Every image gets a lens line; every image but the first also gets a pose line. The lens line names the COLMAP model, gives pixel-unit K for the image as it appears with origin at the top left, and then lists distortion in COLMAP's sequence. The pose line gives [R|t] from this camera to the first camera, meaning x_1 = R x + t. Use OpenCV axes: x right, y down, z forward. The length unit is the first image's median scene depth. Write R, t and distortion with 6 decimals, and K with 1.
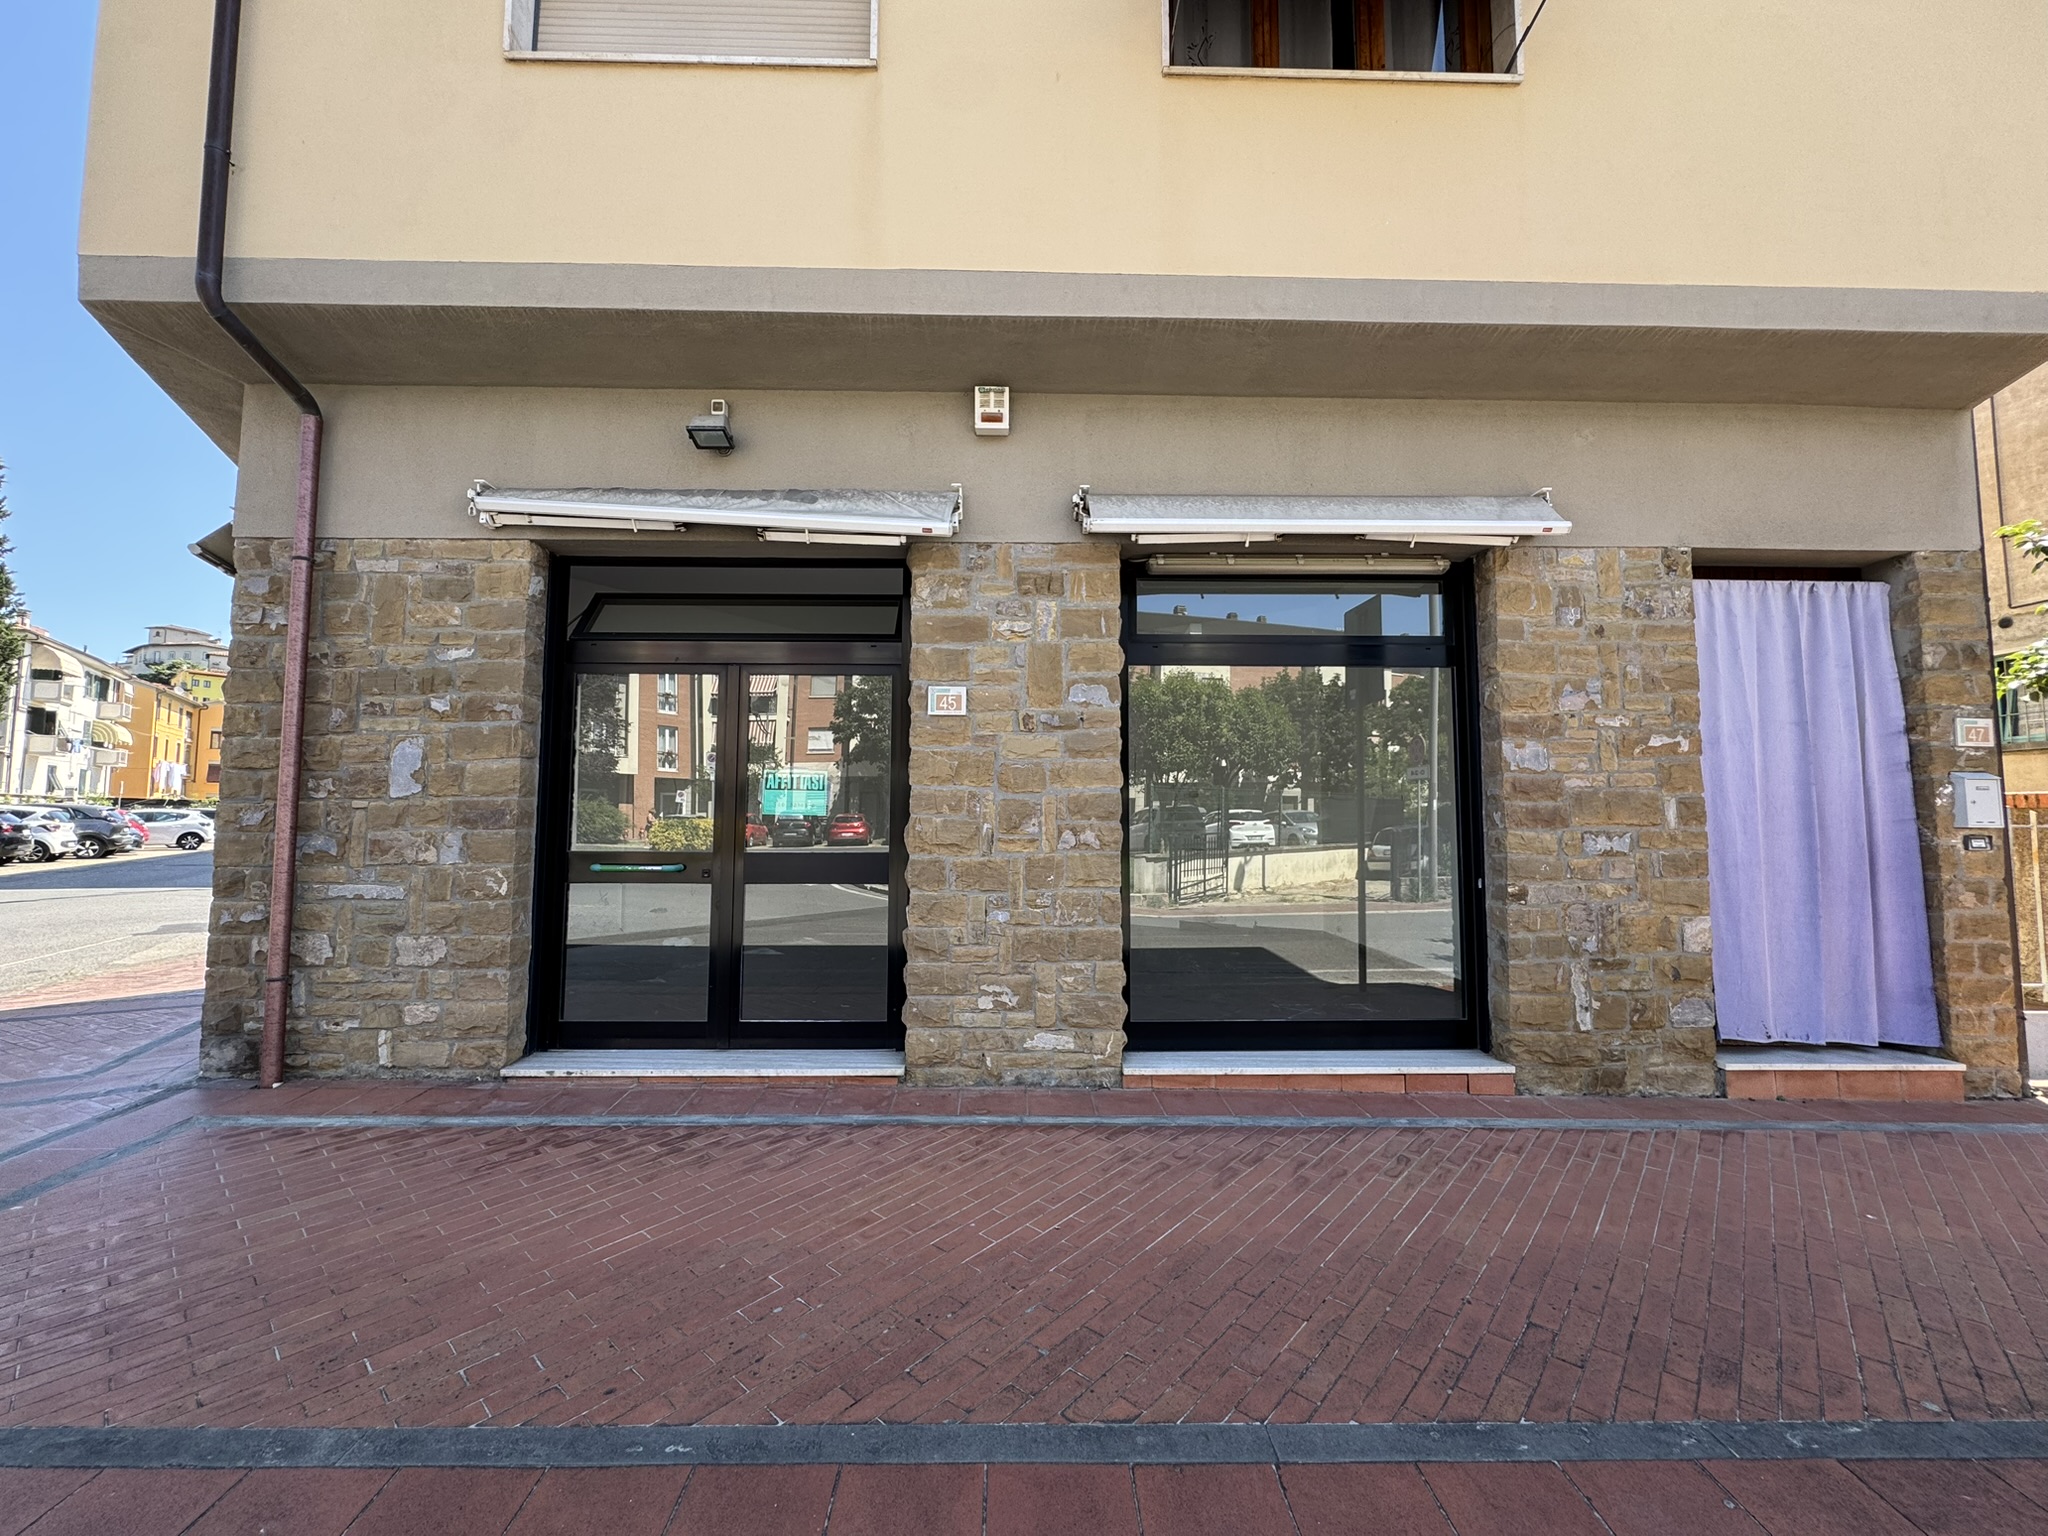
lens RADIAL K [[818.6, 0, 1006.9], [0, 818.6, 767.8], [0, 0, 1]] dist [-0.003330, 0.000679]
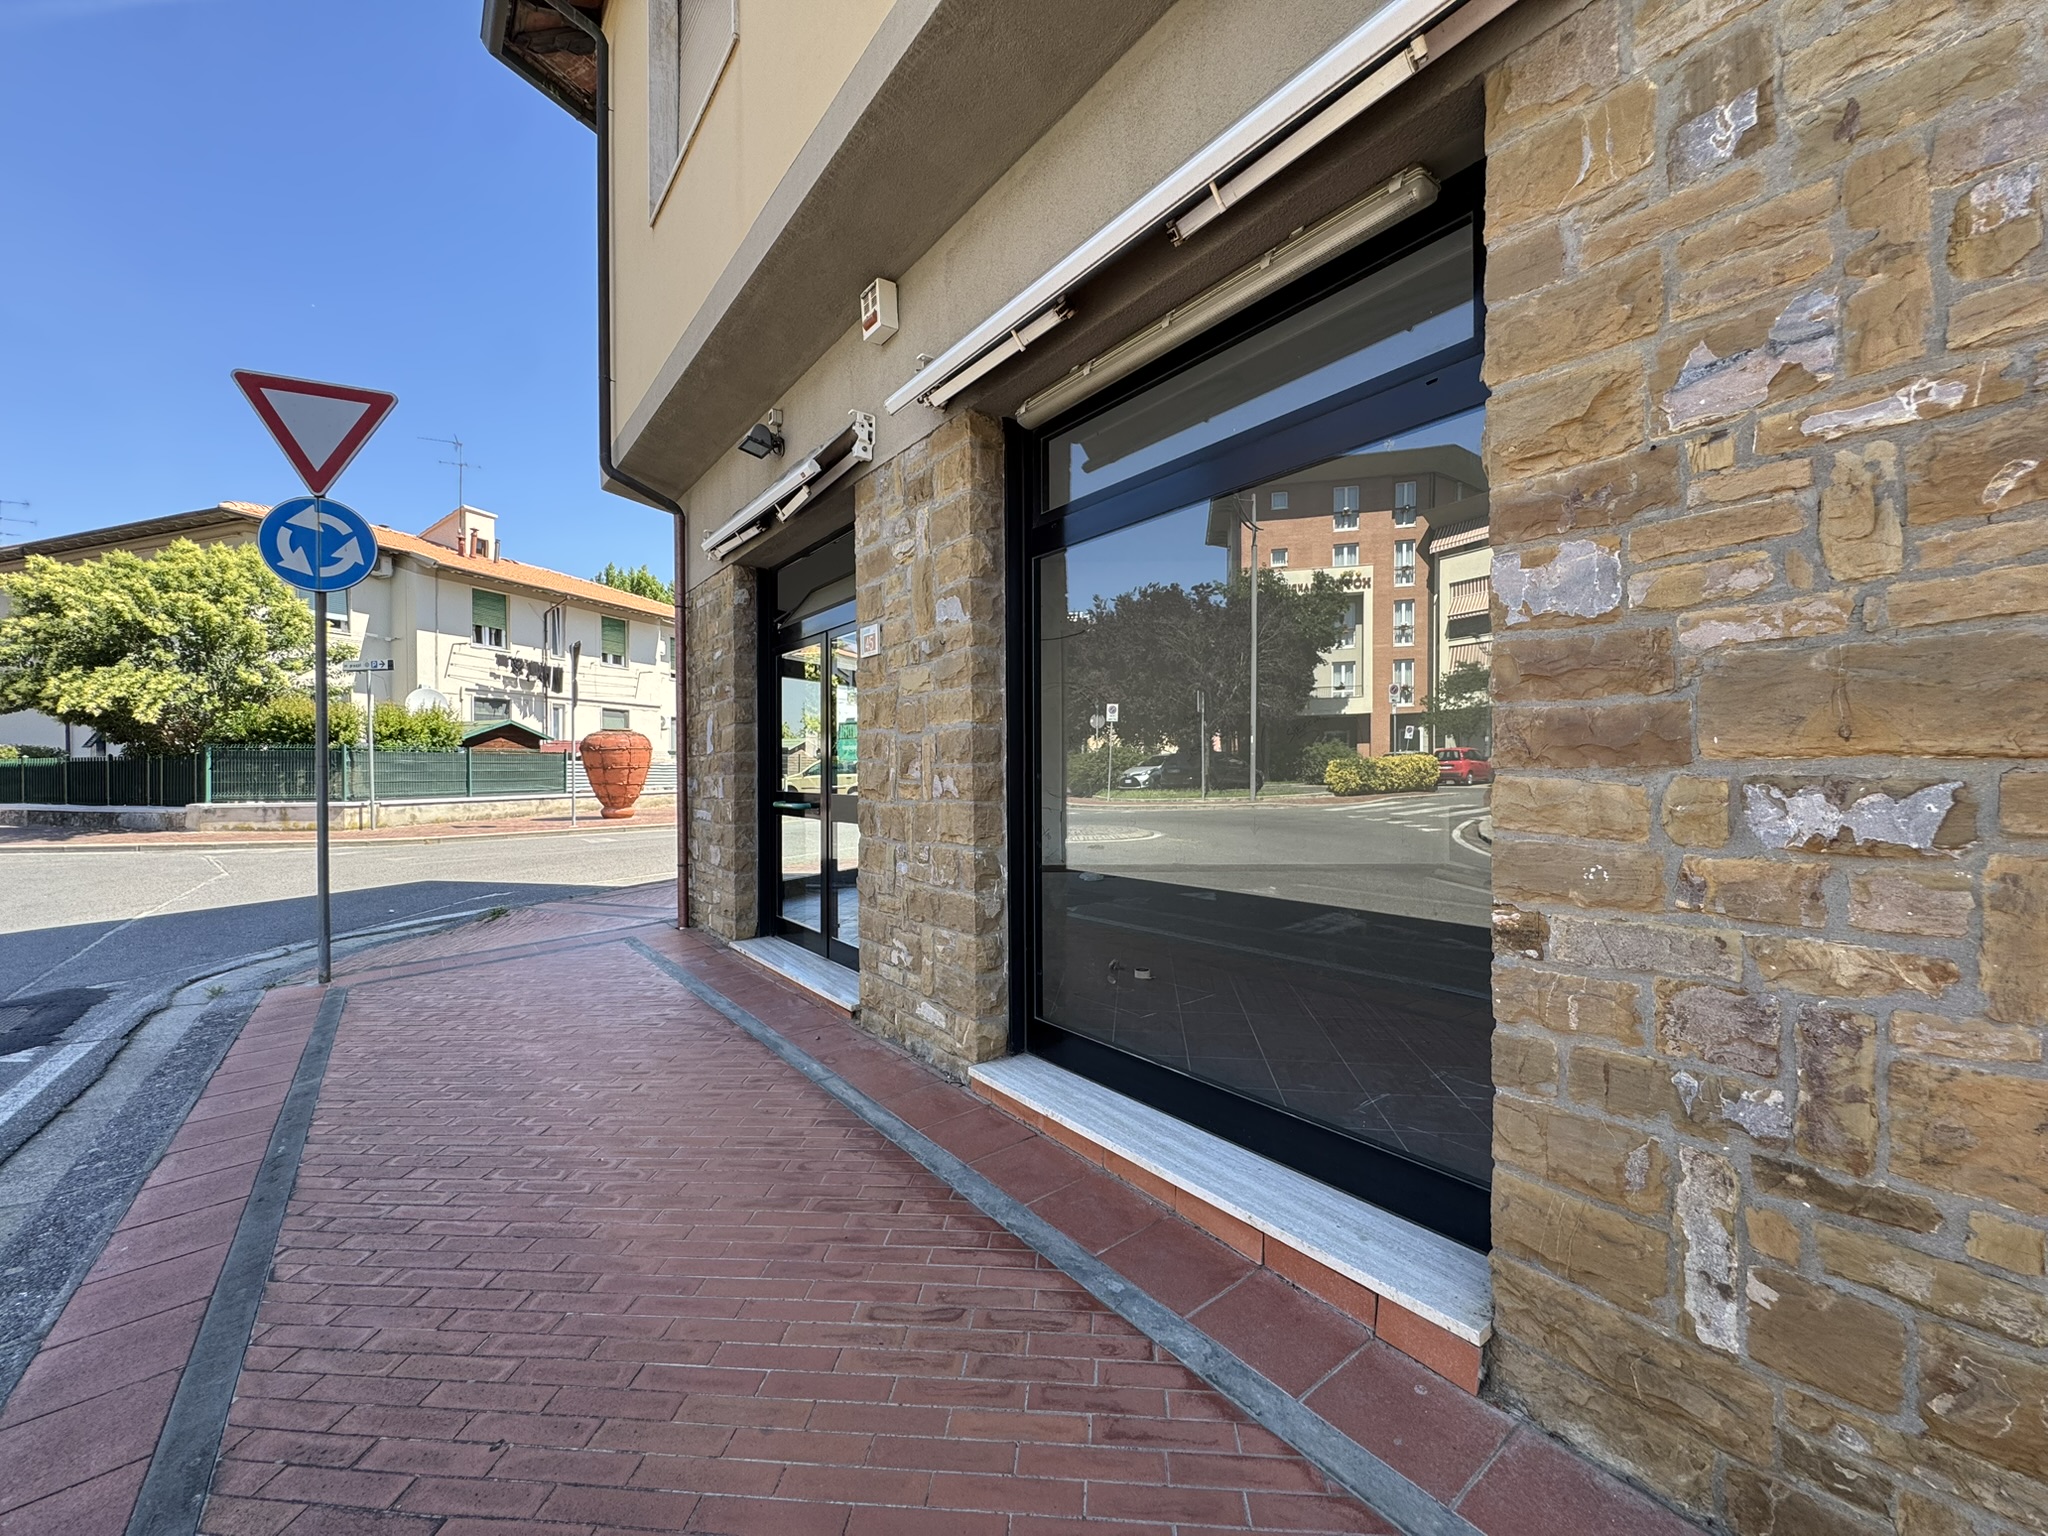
lens RADIAL K [[818.6, 0, 1034.1], [0, 818.6, 761.5], [0, 0, 1]] dist [-0.003330, 0.000679]
pose [[0.587616, -0.014313, -0.809013, 0.812203], [0.070916, 0.996907, 0.033871, 0.039895], [0.806026, -0.077275, 0.586814, 0.574941]]
